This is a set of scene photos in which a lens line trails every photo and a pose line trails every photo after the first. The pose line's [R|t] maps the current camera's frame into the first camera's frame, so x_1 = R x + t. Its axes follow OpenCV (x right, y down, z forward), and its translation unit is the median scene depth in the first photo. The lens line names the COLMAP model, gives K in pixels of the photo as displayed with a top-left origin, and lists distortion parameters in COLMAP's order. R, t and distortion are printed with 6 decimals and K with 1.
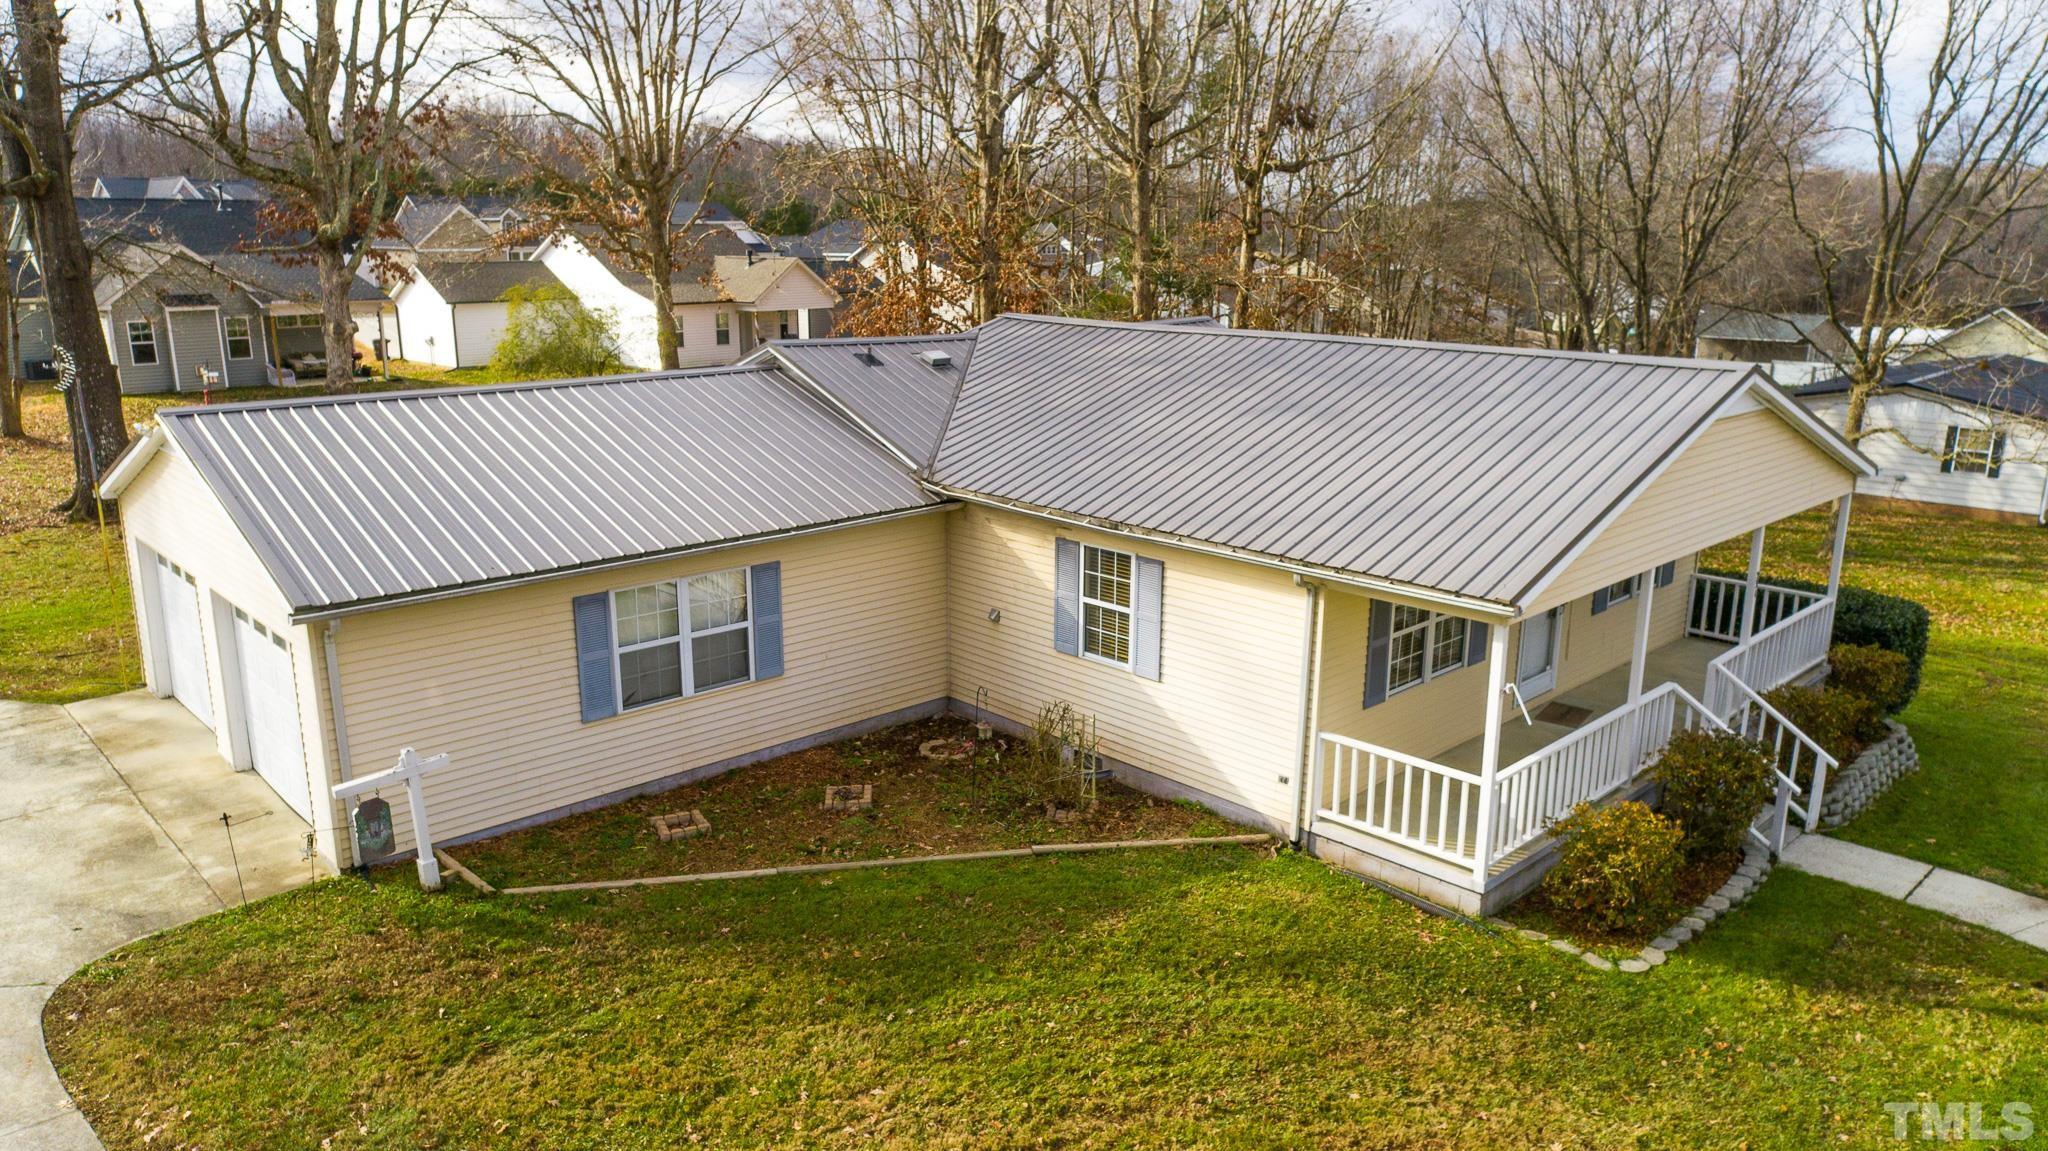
lens RADIAL K [[1384.1, 0, 1024.0], [0, 1384.1, 575.5], [0, 0, 1]] dist [-0.006939, 0.003263]
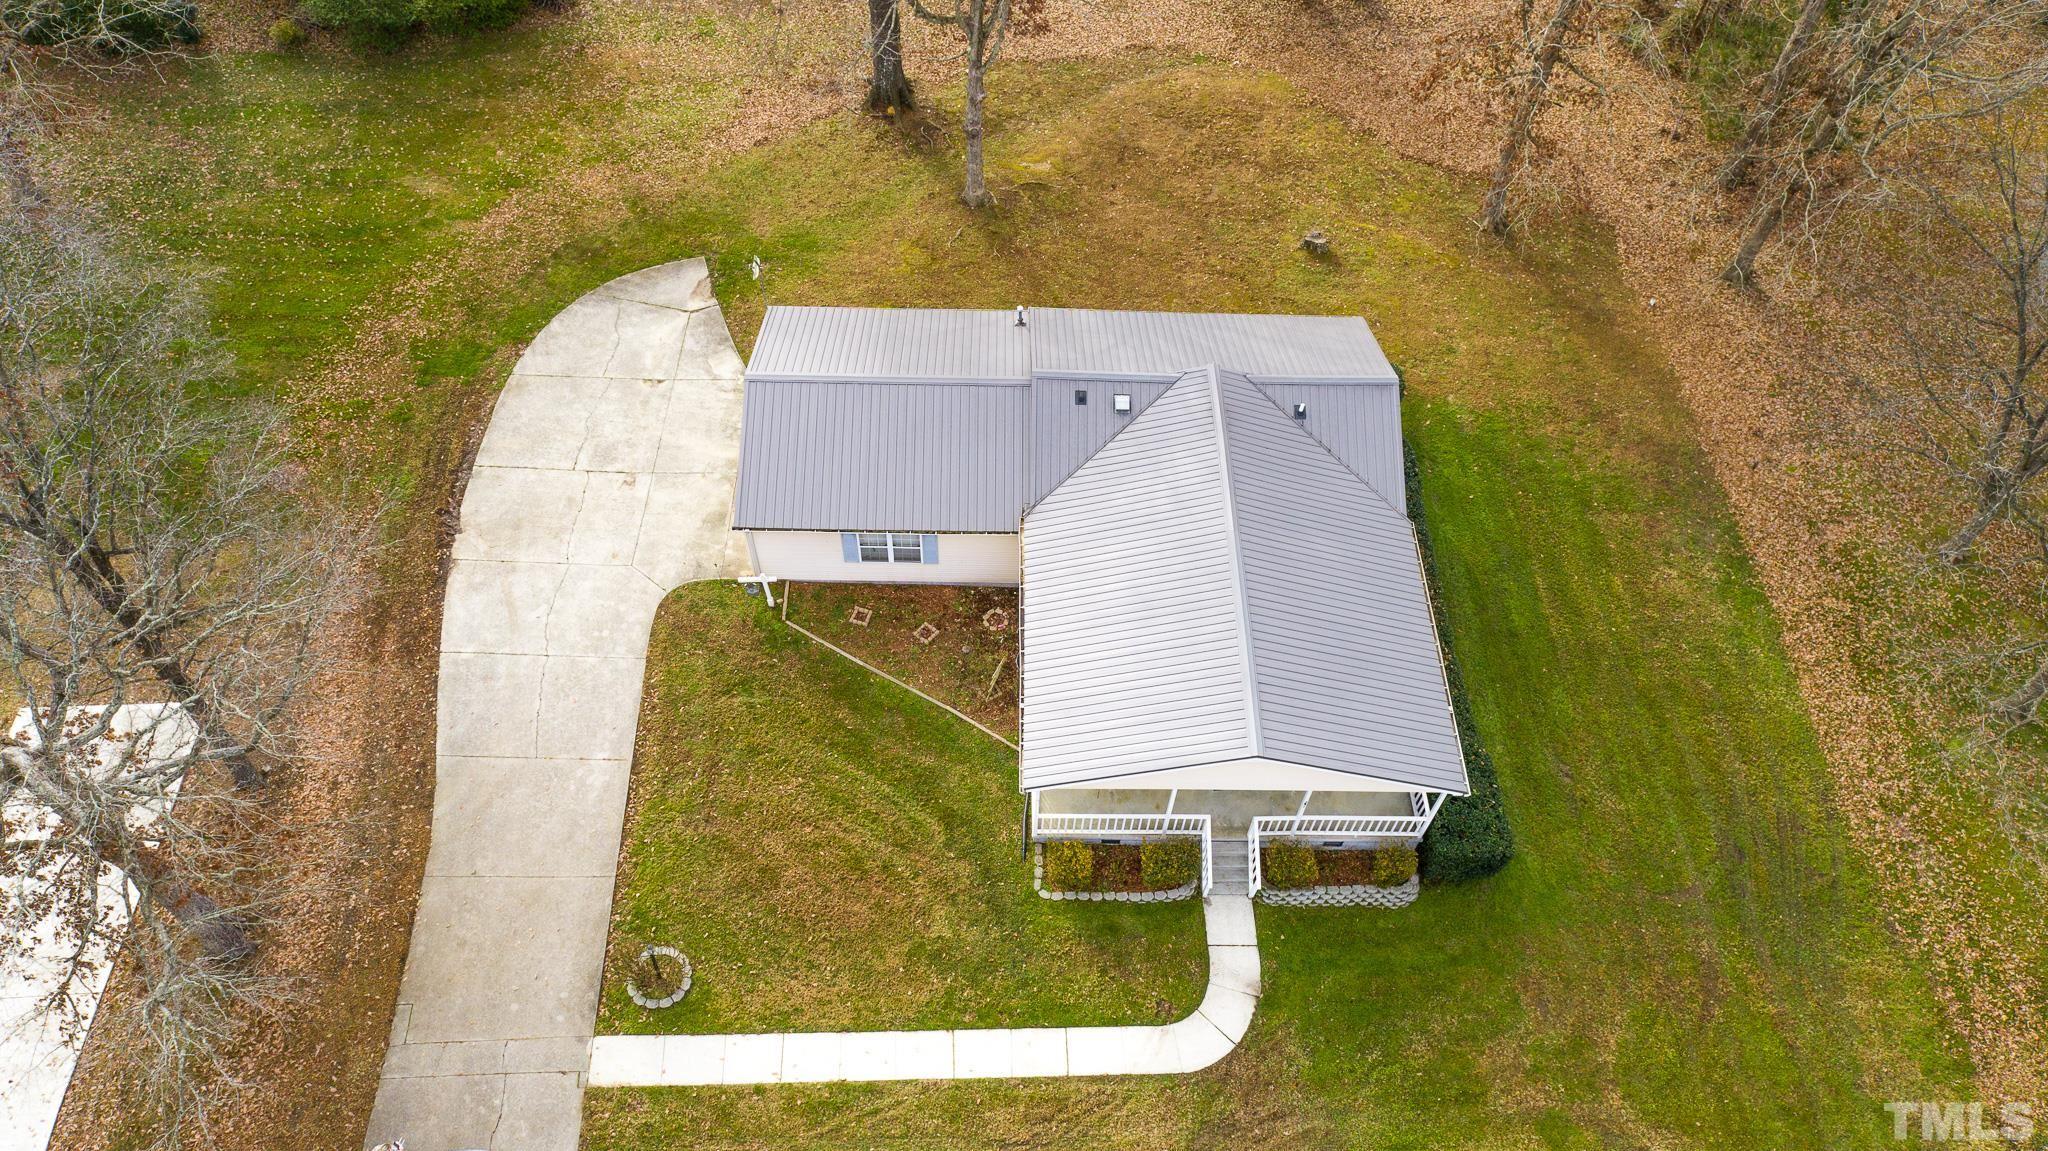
lens RADIAL K [[1384.1, 0, 1024.0], [0, 1384.1, 575.5], [0, 0, 1]] dist [-0.006939, 0.003263]
pose [[0.726143, 0.565549, -0.390987, 0.915788], [-0.191300, 0.712408, 0.675188, -1.629488], [0.660394, -0.415487, 0.625500, -0.384171]]
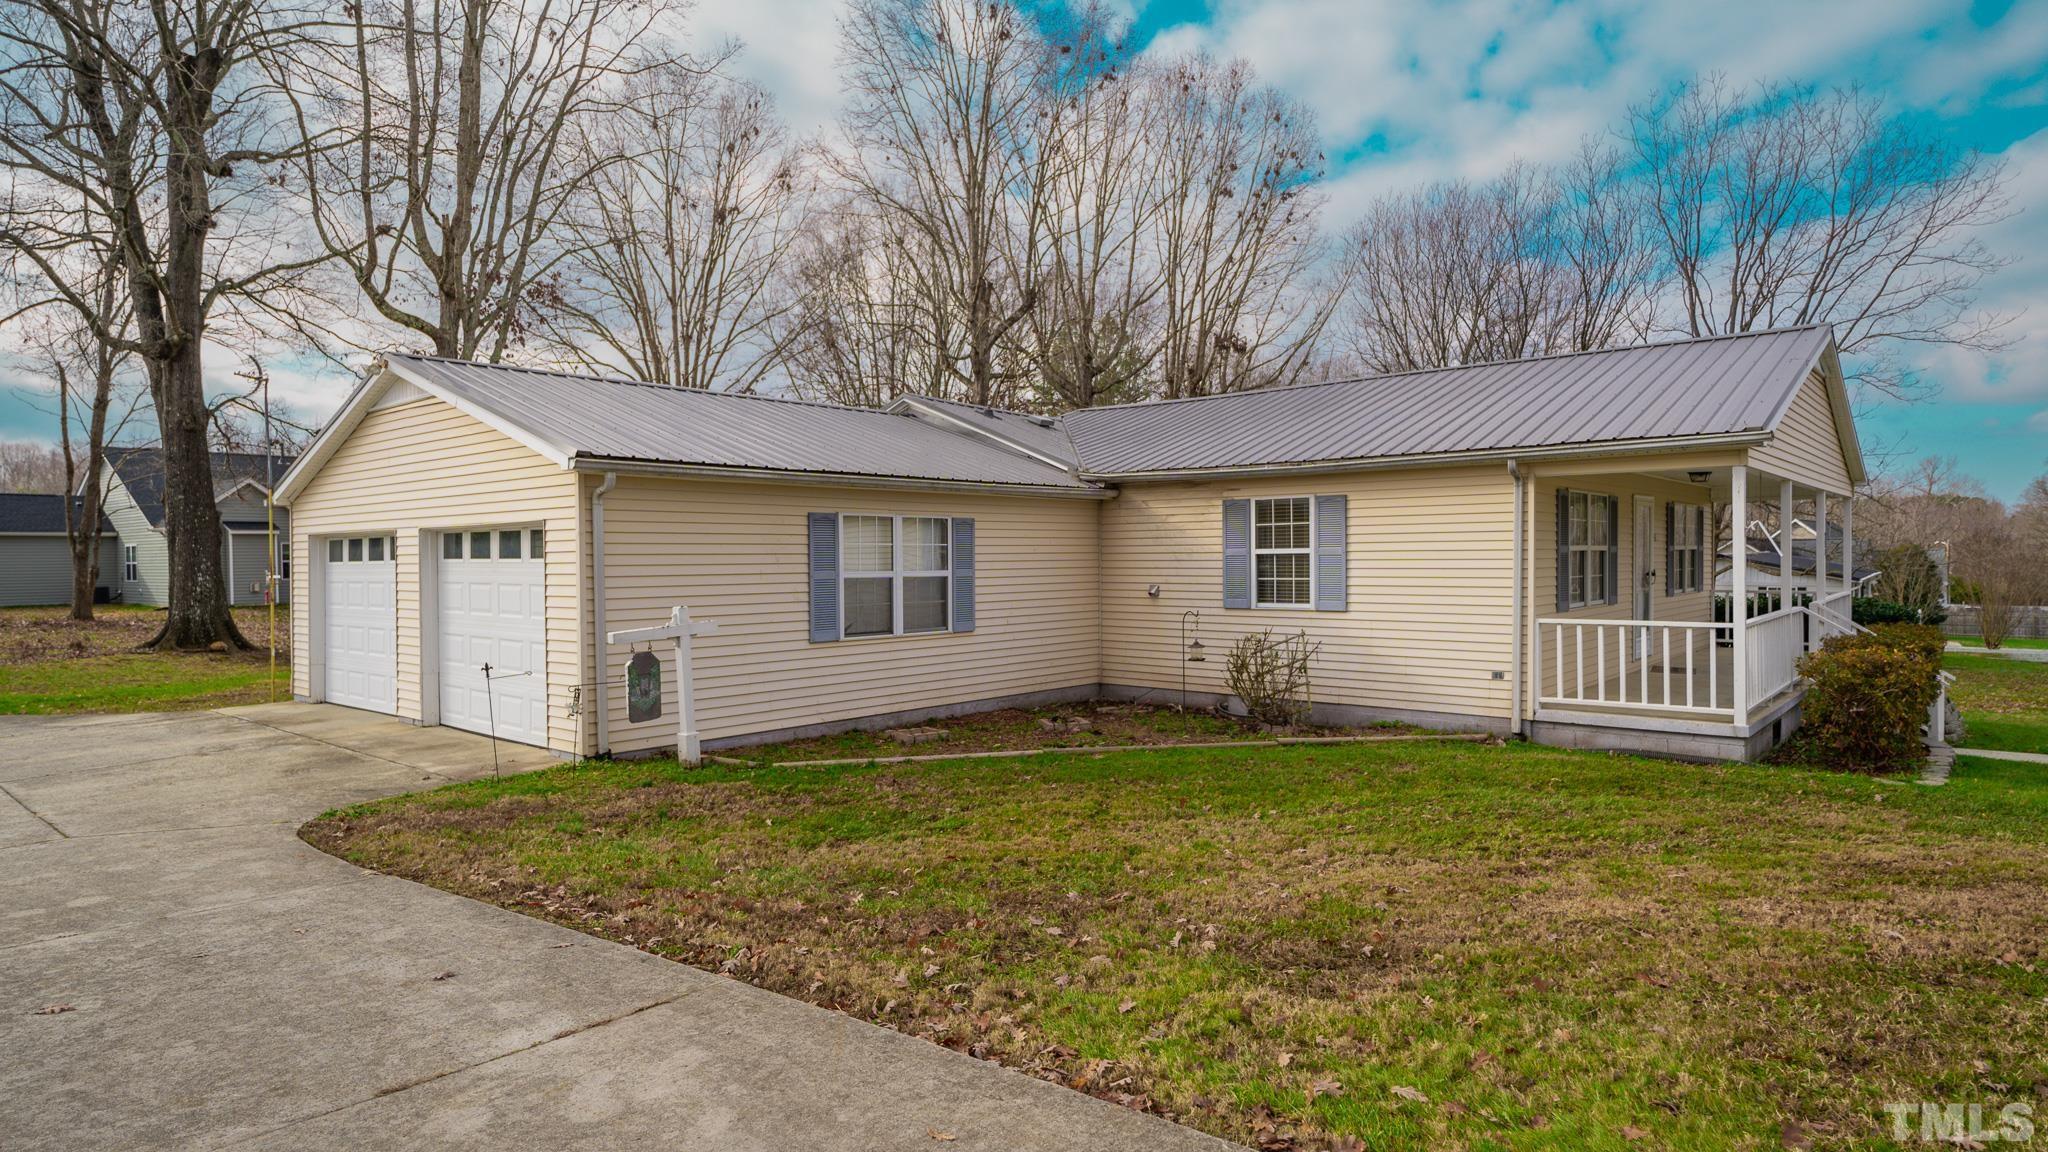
lens RADIAL K [[1136.3, 0, 1015.4], [0, 1136.3, 577.9], [0, 0, 1]] dist [0.024026, -0.027790]
pose [[0.995705, -0.014526, 0.091432, -0.240354], [0.034528, 0.974623, -0.221173, 0.242562], [-0.085899, 0.223380, 0.970939, 0.175022]]
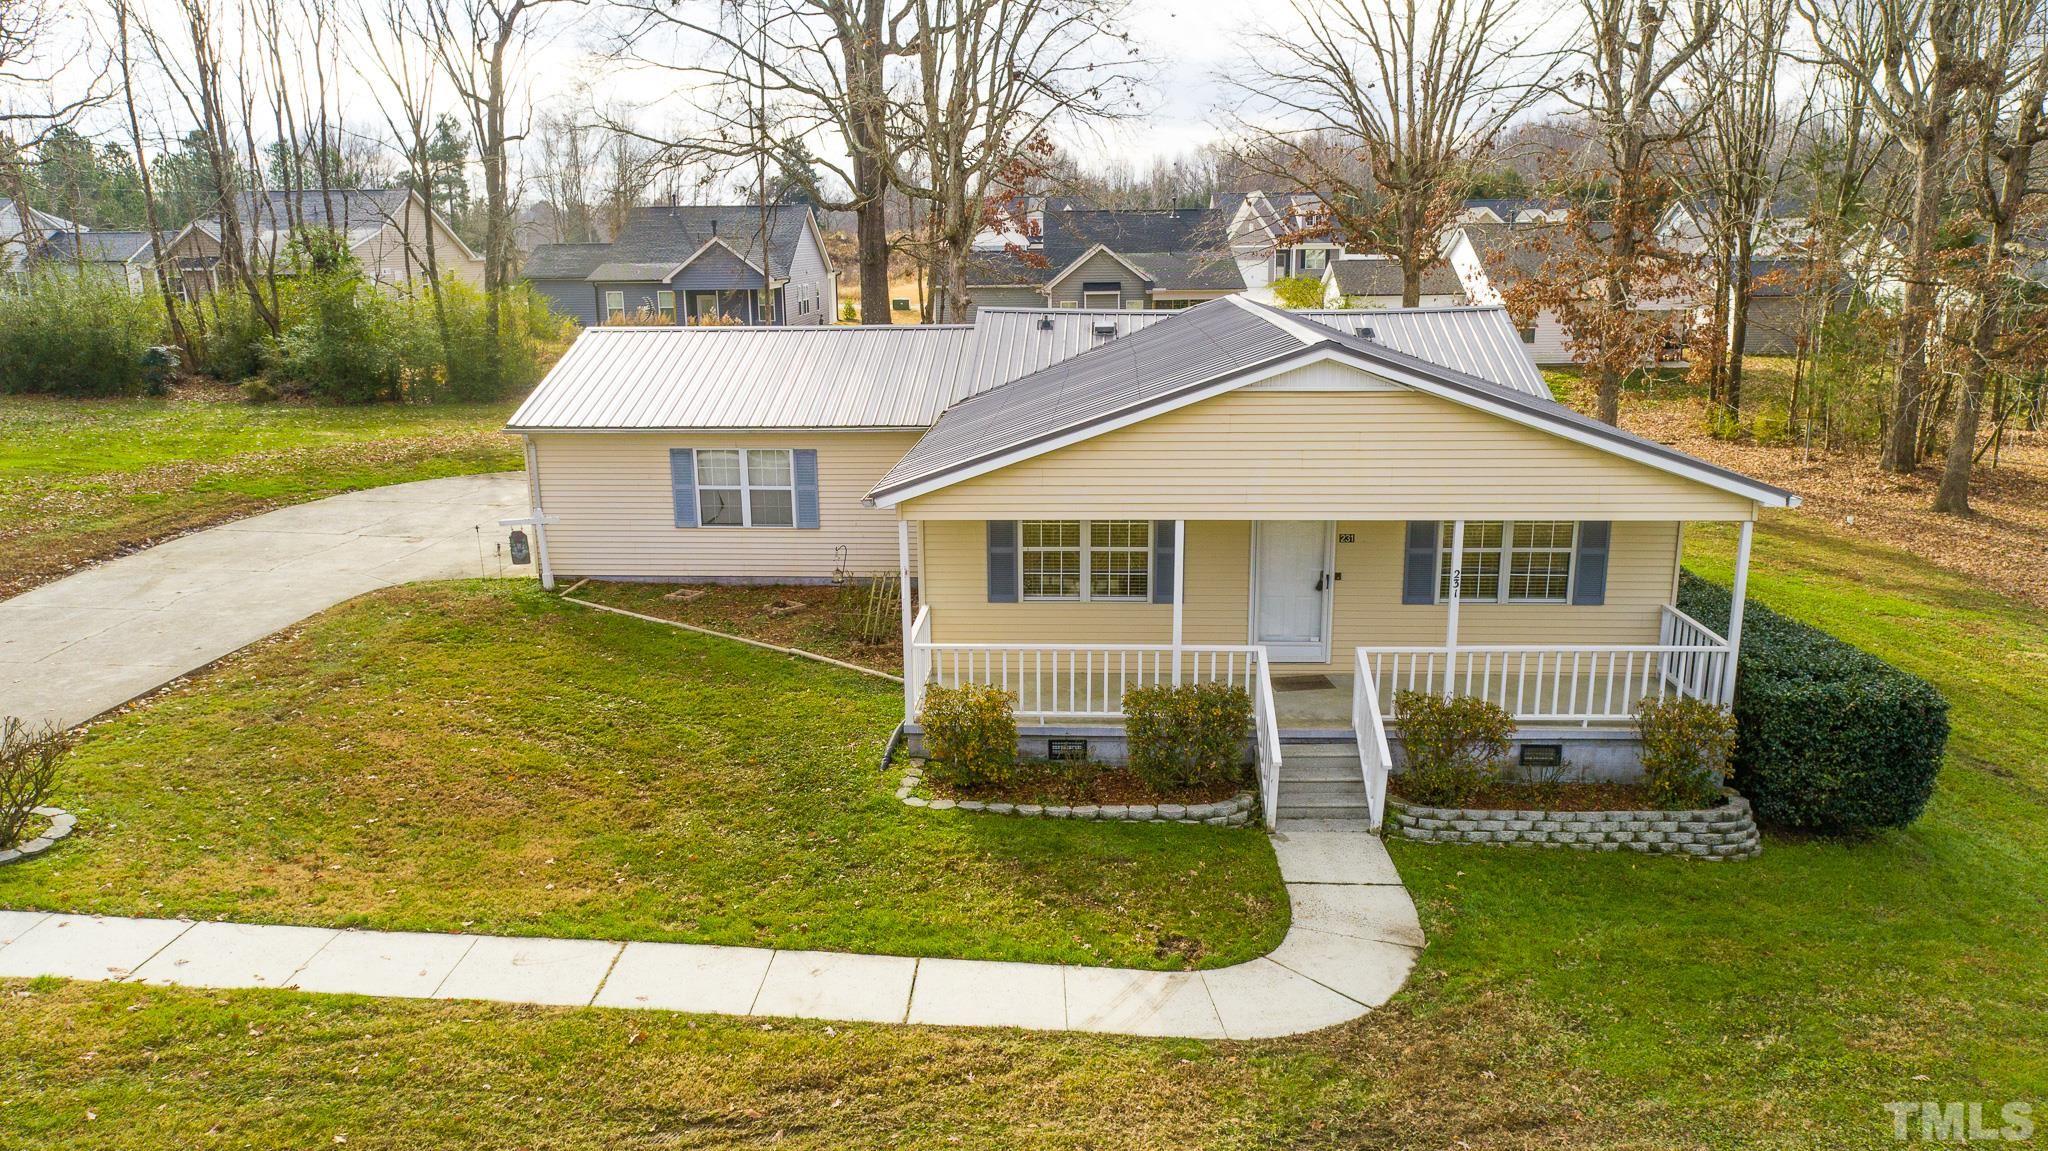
lens RADIAL K [[1384.1, 0, 1024.0], [0, 1384.1, 575.5], [0, 0, 1]] dist [-0.006939, 0.003263]
pose [[0.683387, 0.163923, -0.711415, 1.111170], [-0.165781, 0.983853, 0.067448, -0.015446], [0.710985, 0.071846, 0.699528, 0.148602]]
